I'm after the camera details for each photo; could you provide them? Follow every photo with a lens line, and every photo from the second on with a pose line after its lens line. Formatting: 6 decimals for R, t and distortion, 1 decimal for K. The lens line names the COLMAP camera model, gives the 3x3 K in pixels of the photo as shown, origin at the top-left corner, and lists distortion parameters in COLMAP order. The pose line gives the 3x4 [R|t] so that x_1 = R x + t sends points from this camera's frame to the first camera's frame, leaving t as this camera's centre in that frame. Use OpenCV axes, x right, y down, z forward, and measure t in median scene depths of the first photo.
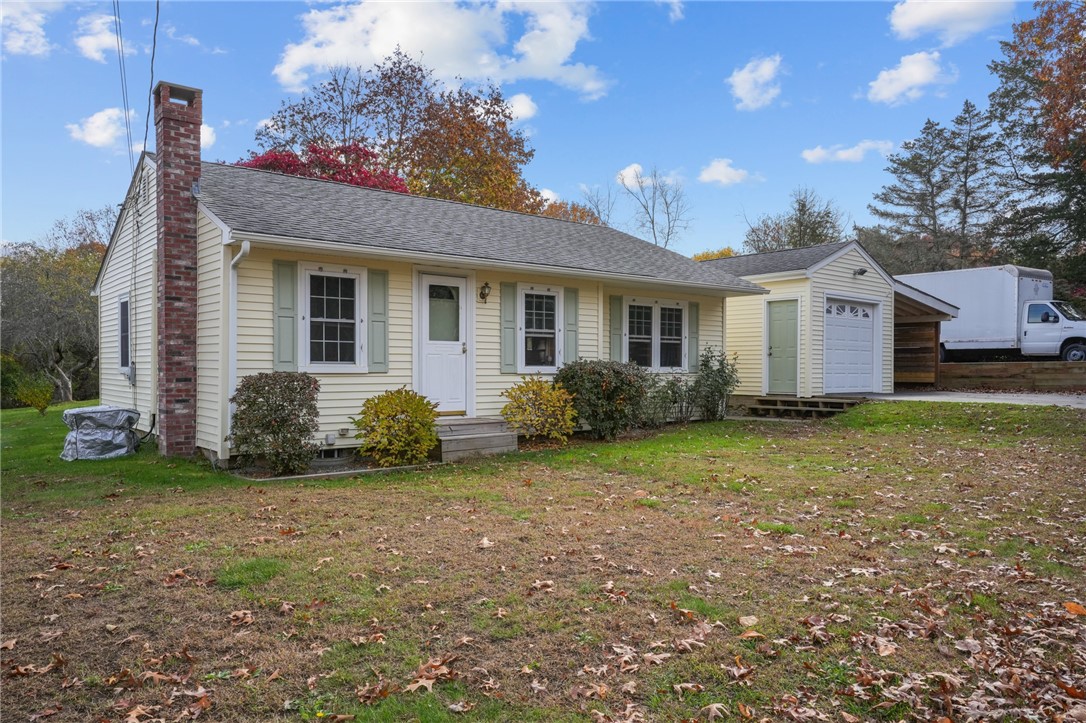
lens RADIAL K [[754.4, 0, 543.7], [0, 754.4, 368.8], [0, 0, 1]] dist [0.006759, 0.000222]
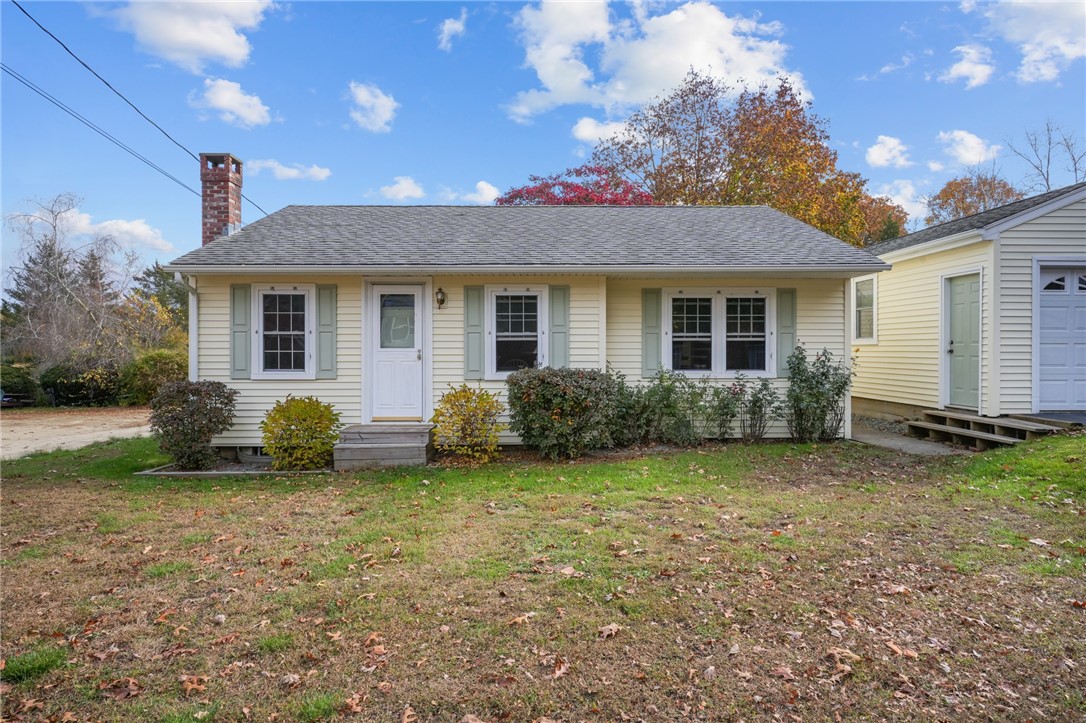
lens RADIAL K [[607.6, 0, 542.5], [0, 607.6, 352.9], [0, 0, 1]] dist [-0.004830, -0.000346]
pose [[0.789607, 0.000659, -0.613612, 0.518138], [0.003391, 0.999979, 0.005437, -0.033407], [0.613603, -0.006373, 0.789589, 0.456736]]
